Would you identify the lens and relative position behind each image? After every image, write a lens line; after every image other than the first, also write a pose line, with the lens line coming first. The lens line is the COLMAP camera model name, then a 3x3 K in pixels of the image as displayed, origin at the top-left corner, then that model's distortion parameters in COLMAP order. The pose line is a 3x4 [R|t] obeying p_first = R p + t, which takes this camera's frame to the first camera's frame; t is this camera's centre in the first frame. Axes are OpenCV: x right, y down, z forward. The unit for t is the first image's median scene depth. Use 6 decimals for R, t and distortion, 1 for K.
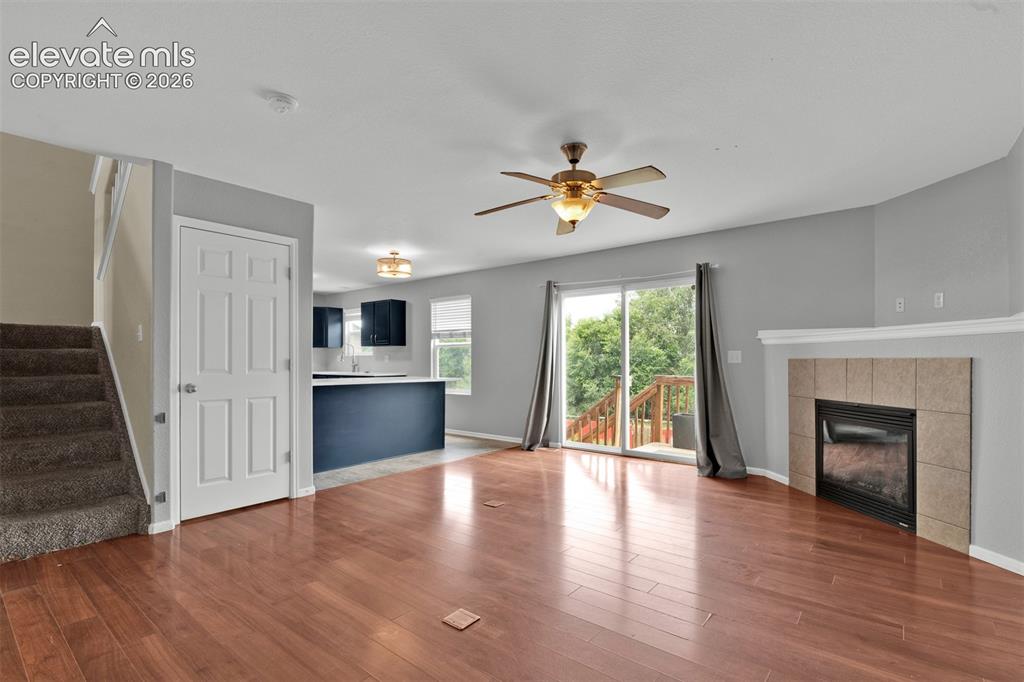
lens RADIAL K [[478.2, 0, 511.0], [0, 478.2, 352.4], [0, 0, 1]] dist [-0.003222, -0.000564]
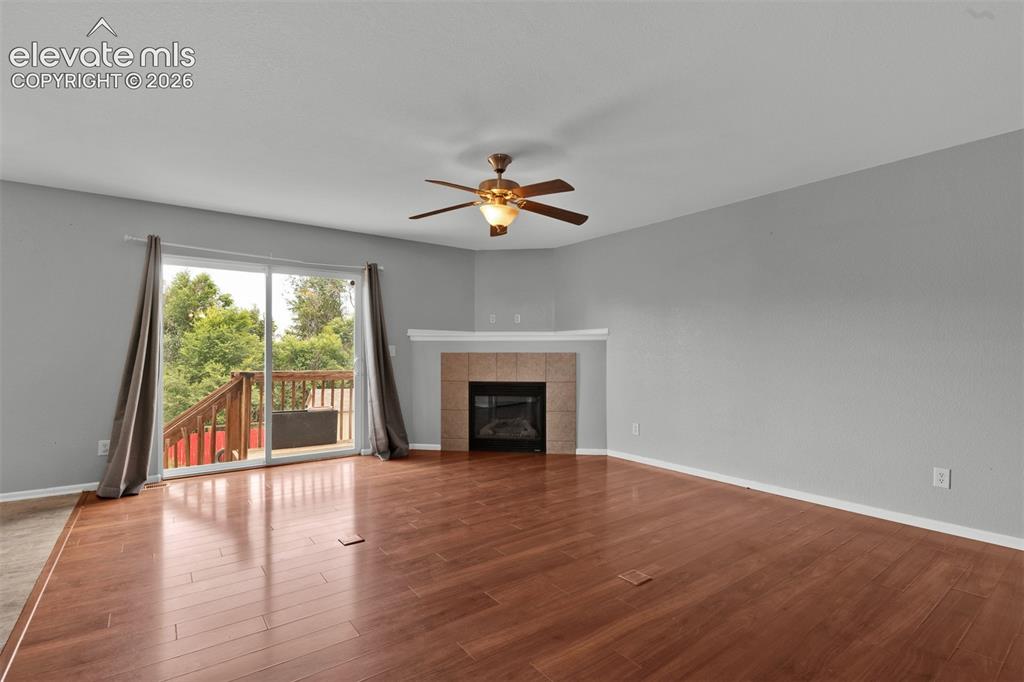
lens RADIAL K [[483.9, 0, 512.0], [0, 483.9, 341.0], [0, 0, 1]] dist [-0.000091, -0.000066]
pose [[0.240283, 0.024715, 0.970388, -0.764458], [-0.017243, 0.999627, -0.021190, 0.007144], [-0.970550, -0.011640, 0.240619, 0.580667]]
